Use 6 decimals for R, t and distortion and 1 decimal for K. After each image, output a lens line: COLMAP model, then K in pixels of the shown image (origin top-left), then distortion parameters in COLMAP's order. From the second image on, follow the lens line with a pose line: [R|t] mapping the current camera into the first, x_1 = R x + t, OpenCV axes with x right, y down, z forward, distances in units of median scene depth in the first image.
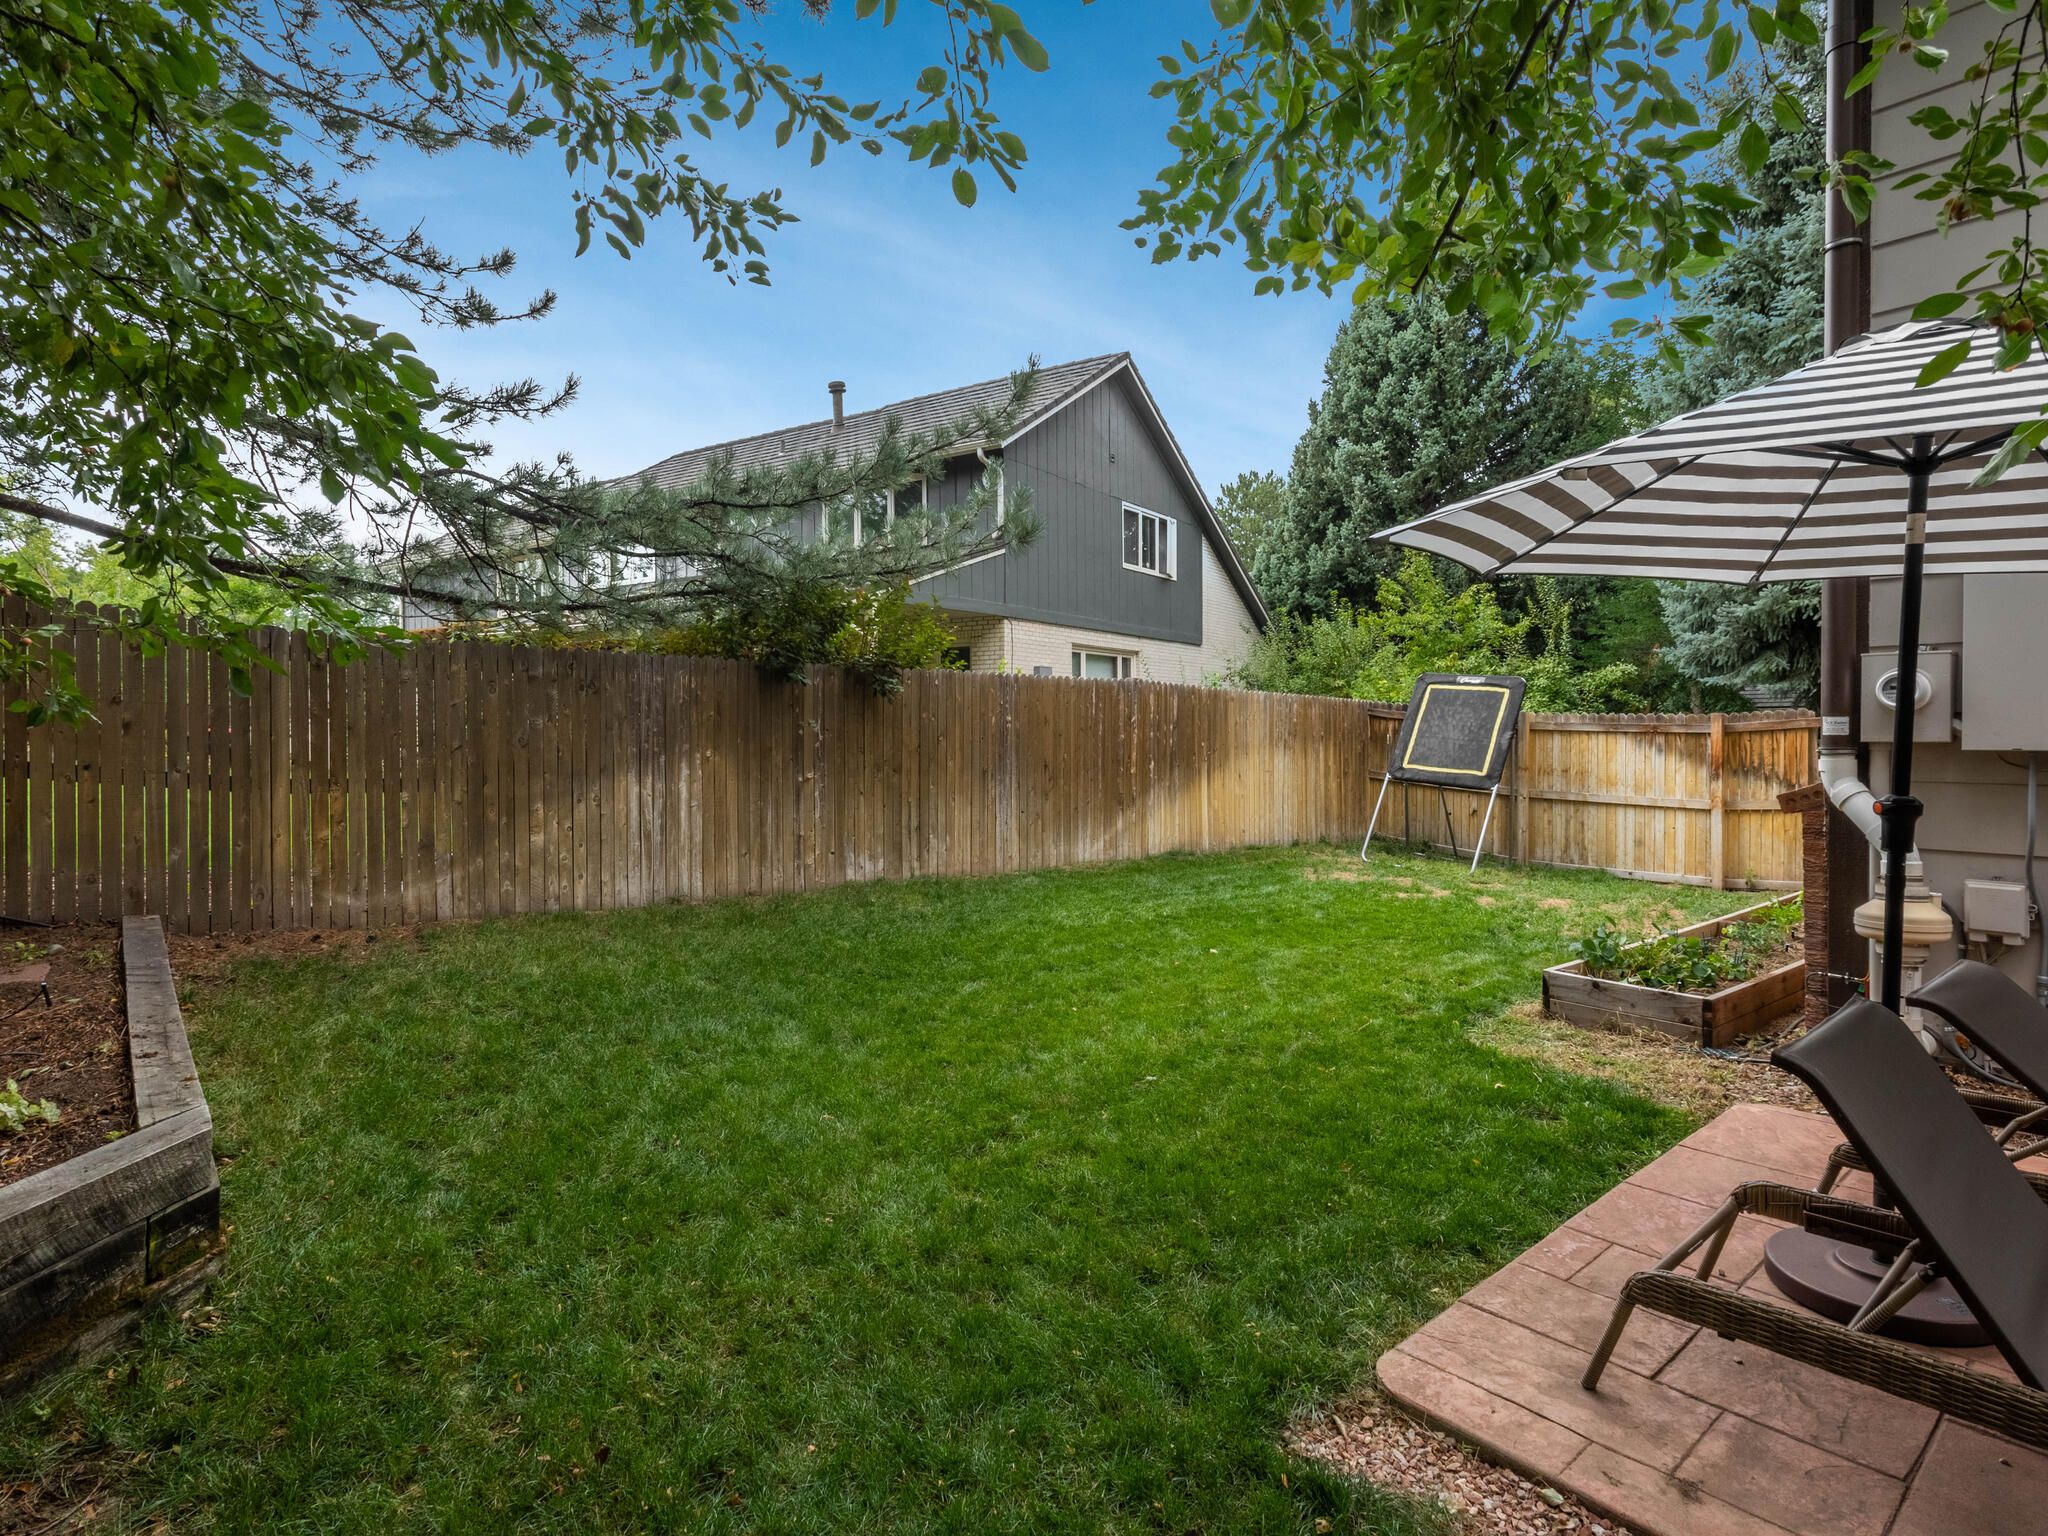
lens RADIAL K [[1068.4, 0, 1024.0], [0, 1068.4, 768.0], [0, 0, 1]] dist [-0.000637, -0.000301]
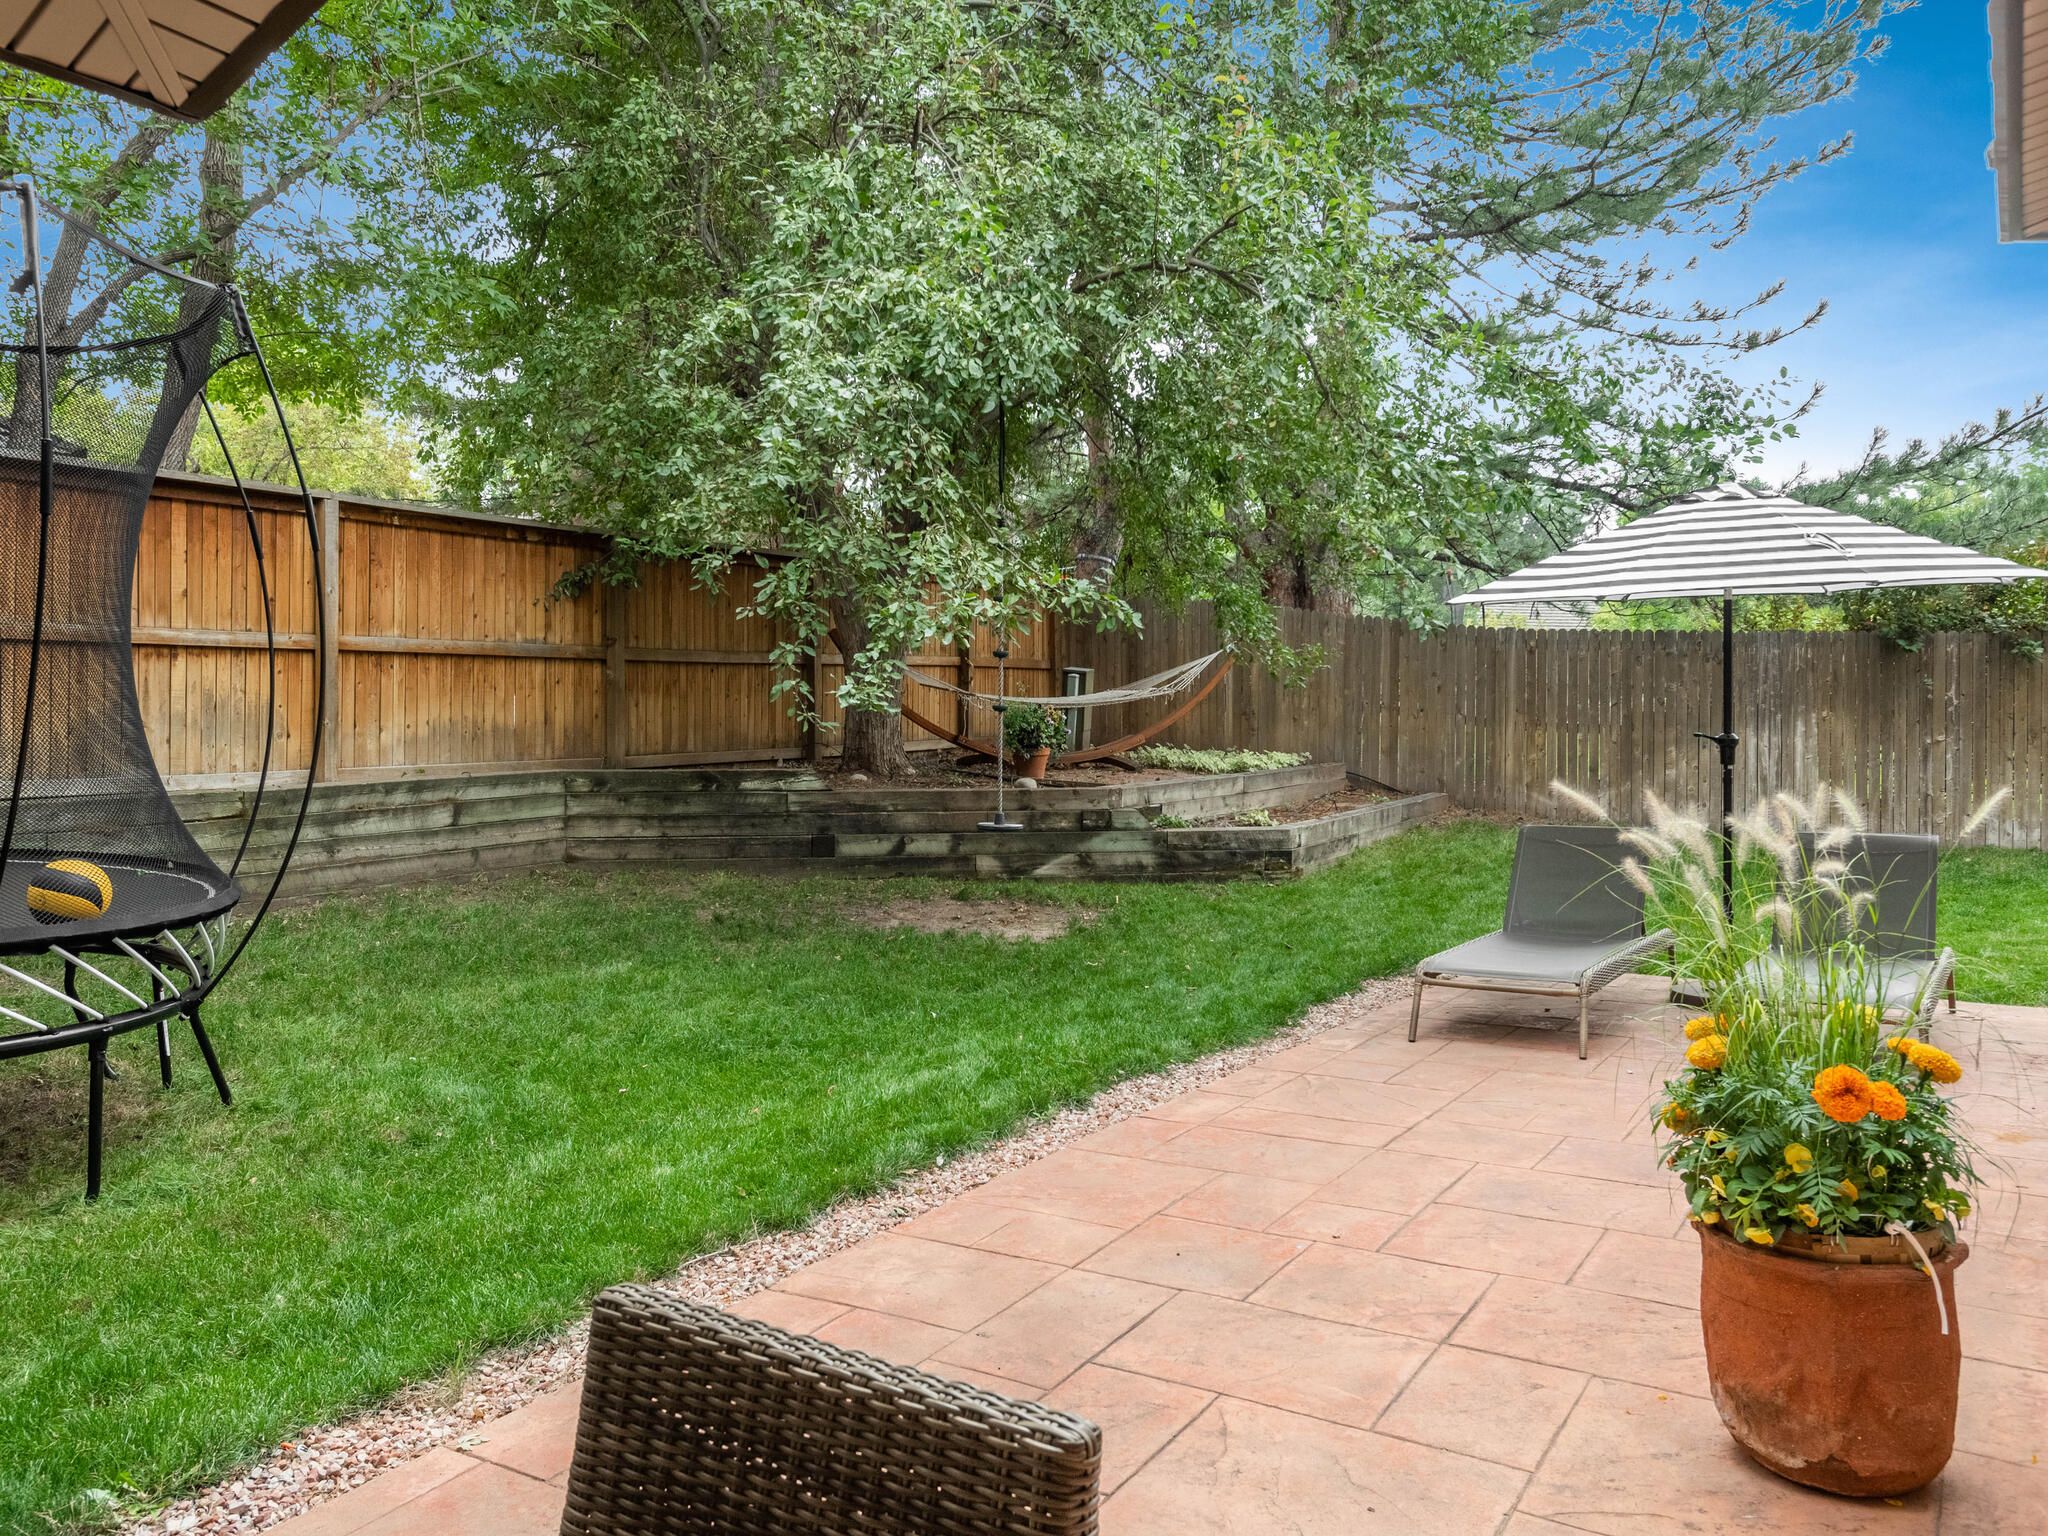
lens RADIAL K [[1435.3, 0, 1024.0], [0, 1435.3, 768.0], [0, 0, 1]] dist [0.000635, 0.000073]
pose [[0.319818, 0.066742, -0.945125, 0.839380], [-0.035039, 0.997667, 0.058596, -0.014661], [0.946831, 0.014376, 0.321411, -0.301621]]
